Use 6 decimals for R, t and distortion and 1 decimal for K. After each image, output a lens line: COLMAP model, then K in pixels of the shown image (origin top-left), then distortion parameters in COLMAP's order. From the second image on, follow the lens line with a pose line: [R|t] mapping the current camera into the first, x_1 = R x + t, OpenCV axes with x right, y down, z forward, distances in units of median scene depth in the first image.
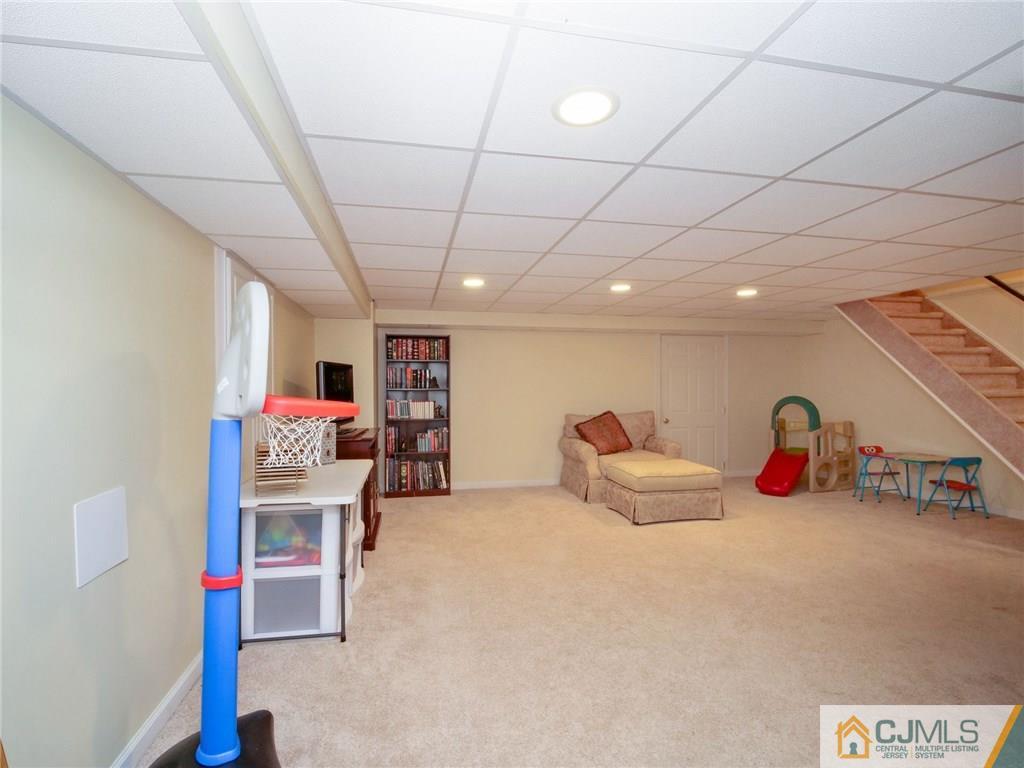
lens RADIAL K [[473.8, 0, 509.1], [0, 473.8, 382.3], [0, 0, 1]] dist [-0.018956, 0.000263]
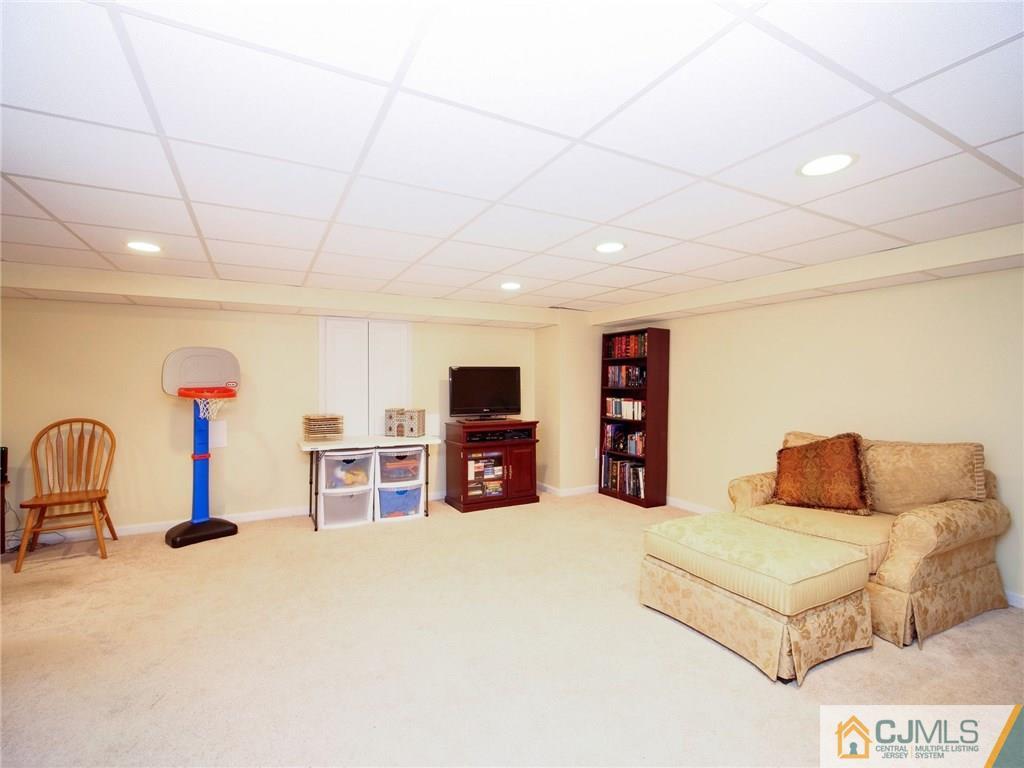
lens RADIAL K [[473.8, 0, 509.1], [0, 473.8, 382.3], [0, 0, 1]] dist [-0.018956, 0.000263]
pose [[0.280085, 0.003556, -0.959968, 0.657315], [0.005038, 0.999974, 0.005173, -0.002988], [0.959962, -0.006285, 0.280060, 0.508016]]
